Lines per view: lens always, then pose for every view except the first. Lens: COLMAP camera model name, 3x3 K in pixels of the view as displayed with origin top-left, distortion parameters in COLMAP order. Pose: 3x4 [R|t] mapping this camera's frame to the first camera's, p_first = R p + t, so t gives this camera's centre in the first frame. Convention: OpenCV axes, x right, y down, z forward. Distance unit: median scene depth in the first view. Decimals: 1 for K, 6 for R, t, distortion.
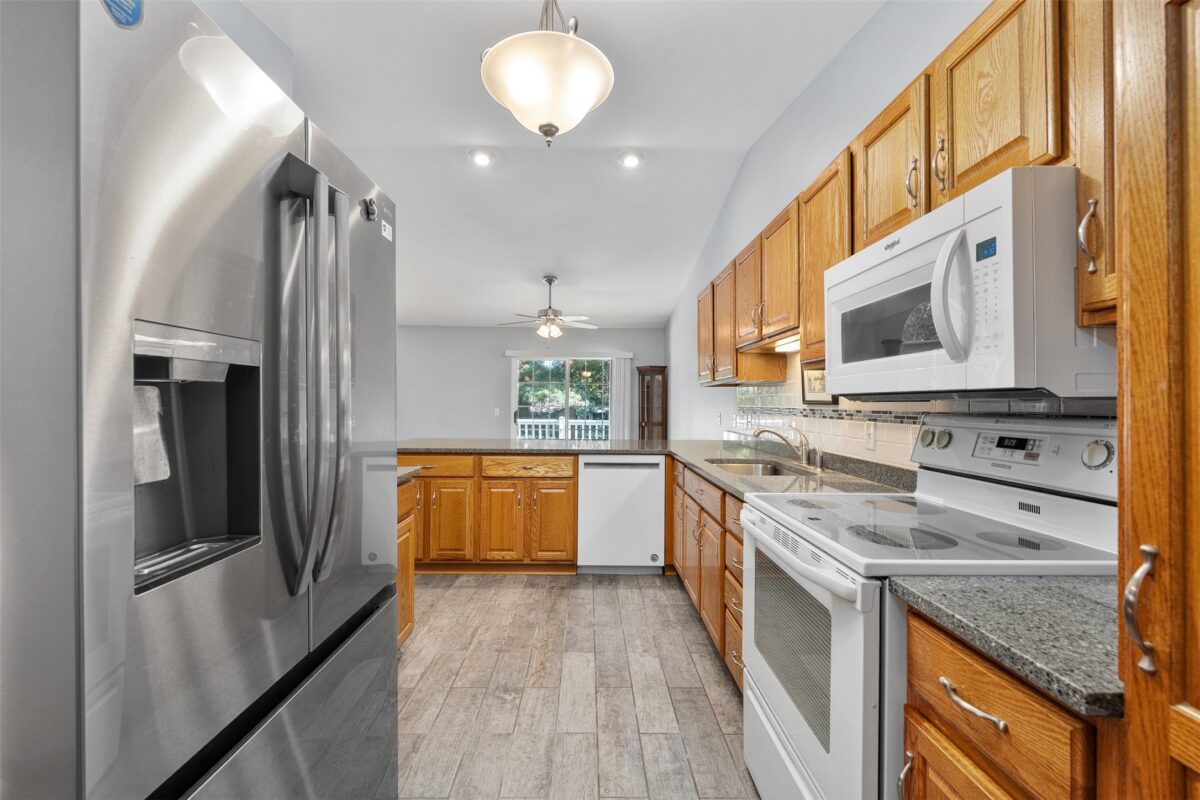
lens RADIAL K [[511.9, 0, 596.0], [0, 511.9, 399.6], [0, 0, 1]] dist [-0.001326, -0.000062]
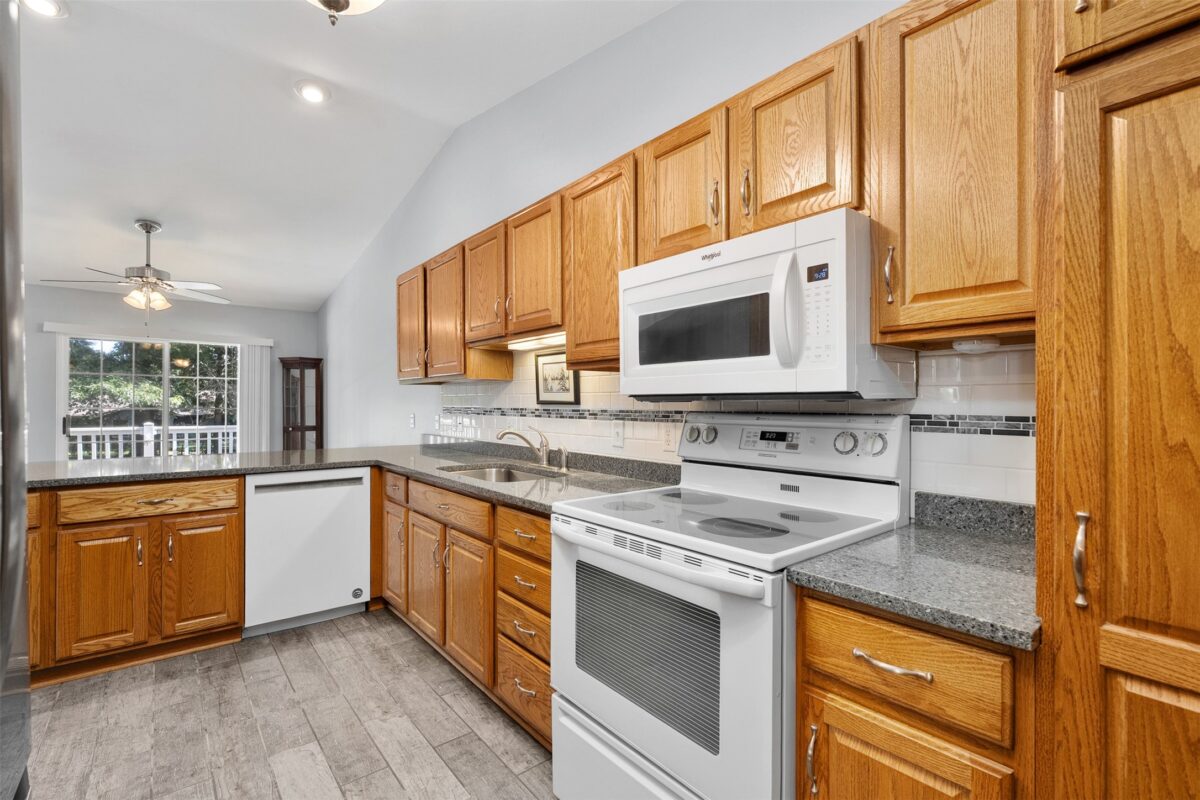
lens RADIAL K [[532.3, 0, 593.7], [0, 532.3, 404.0], [0, 0, 1]] dist [-0.000121, -0.000328]
pose [[0.784015, -0.005257, 0.620719, -0.298106], [-0.001125, 0.999950, 0.009891, -0.003332], [-0.620741, -0.008453, 0.783970, 0.268434]]
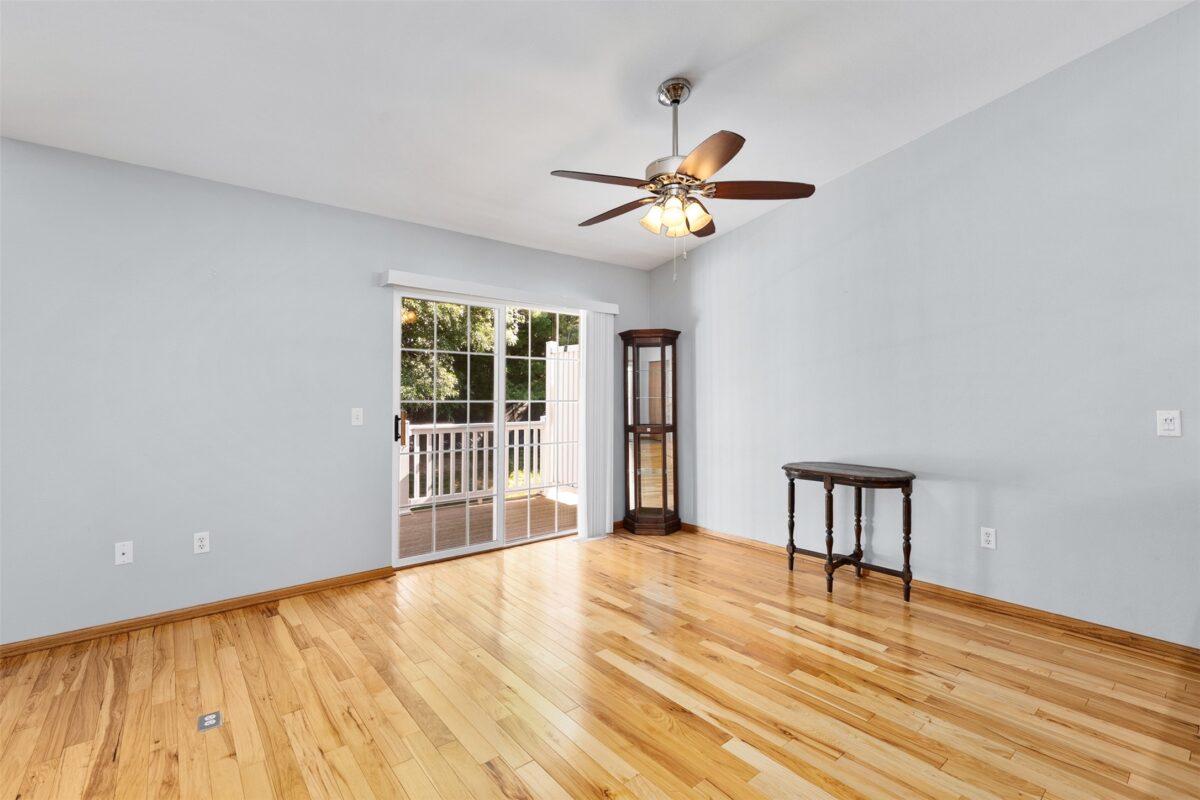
lens RADIAL K [[527.9, 0, 600.0], [0, 527.9, 400.0], [0, 0, 1]] dist [0.000095, 0.000000]
pose [[0.781148, -0.009055, 0.624280, -1.772321], [-0.003413, 0.999818, 0.018774, 0.020102], [-0.624337, -0.016796, 0.780975, 3.150934]]
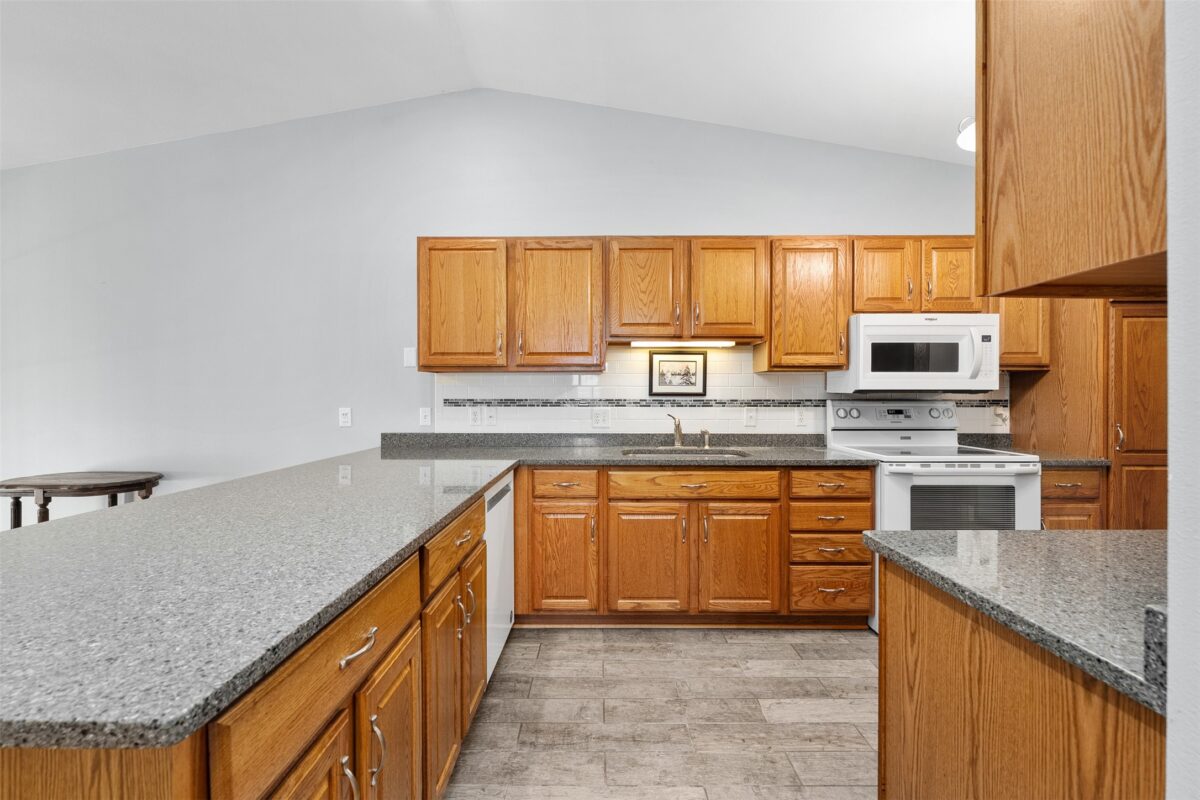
lens RADIAL K [[511.9, 0, 596.0], [0, 511.9, 399.6], [0, 0, 1]] dist [-0.001326, -0.000062]
pose [[0.017711, -0.014008, 0.999745, -1.493251], [-0.007835, 0.999869, 0.014149, 0.006439], [-0.999812, -0.008083, 0.017599, 2.261536]]
